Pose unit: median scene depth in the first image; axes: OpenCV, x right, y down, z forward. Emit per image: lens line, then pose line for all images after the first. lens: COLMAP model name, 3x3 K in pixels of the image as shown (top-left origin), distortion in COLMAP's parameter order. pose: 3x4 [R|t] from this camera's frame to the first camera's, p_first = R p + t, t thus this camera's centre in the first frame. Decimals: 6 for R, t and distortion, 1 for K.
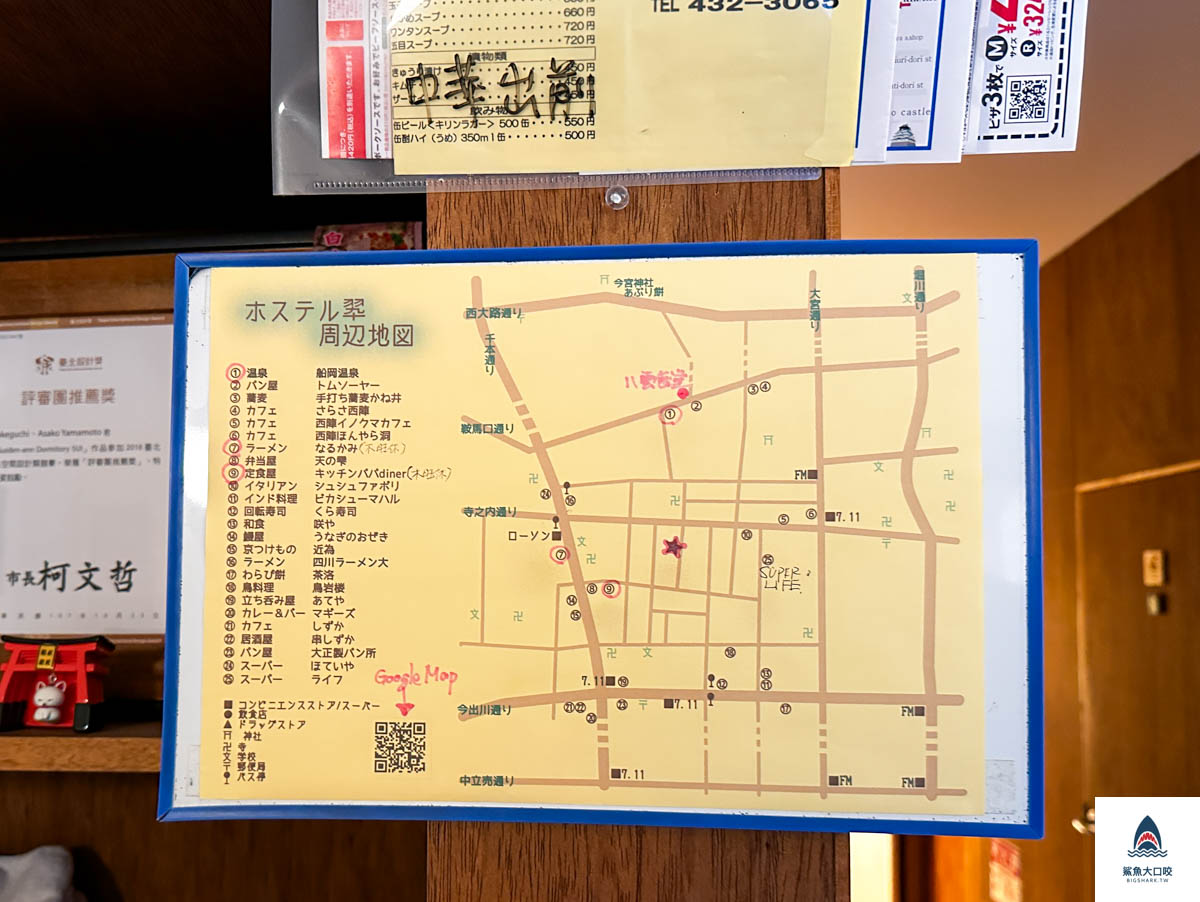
lens RADIAL K [[997.4, 0, 599.3], [0, 997.4, 515.8], [0, 0, 1]] dist [-0.005319, -0.012867]
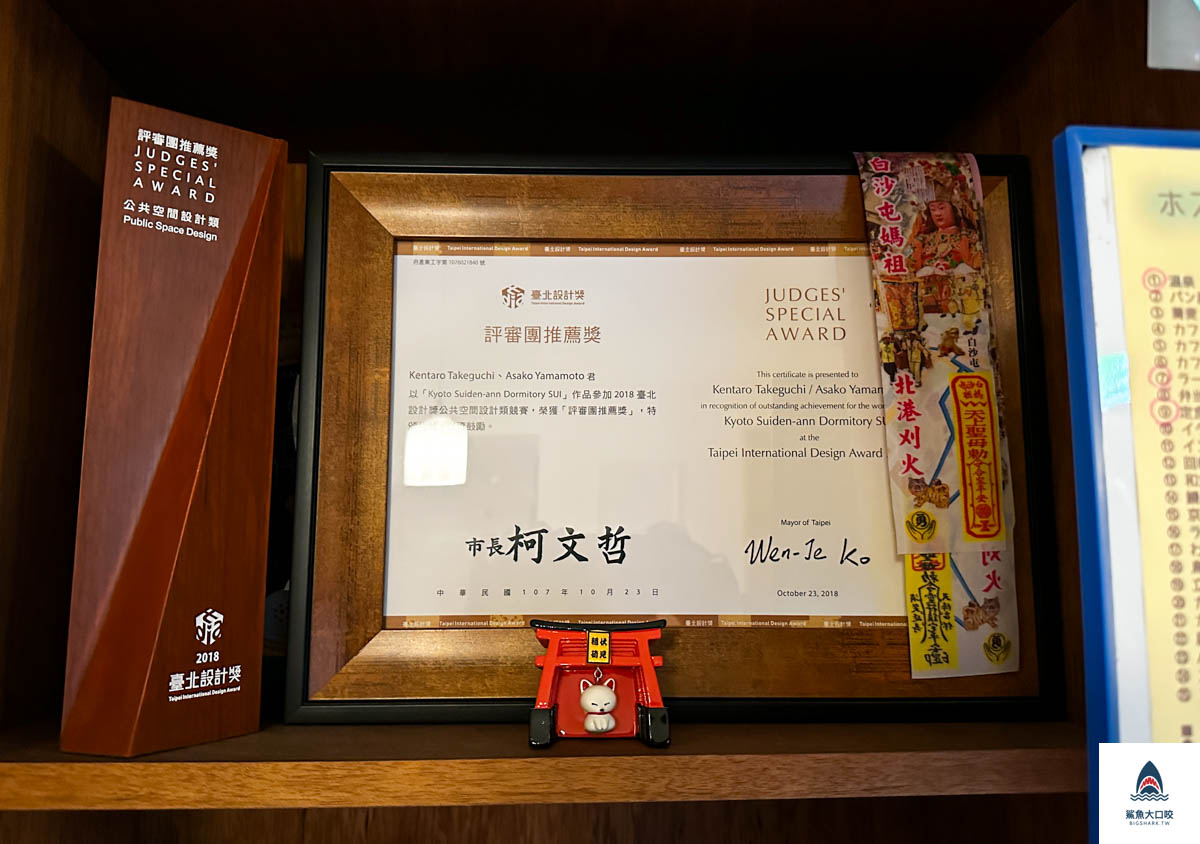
lens RADIAL K [[832.8, 0, 600.0], [0, 832.8, 422.0], [0, 0, 1]] dist [0.085241, -0.113068]
pose [[0.992032, 0.024173, 0.123645, -0.646937], [-0.013931, 0.996449, -0.083041, 0.017347], [-0.125213, 0.080657, 0.988846, 0.321595]]
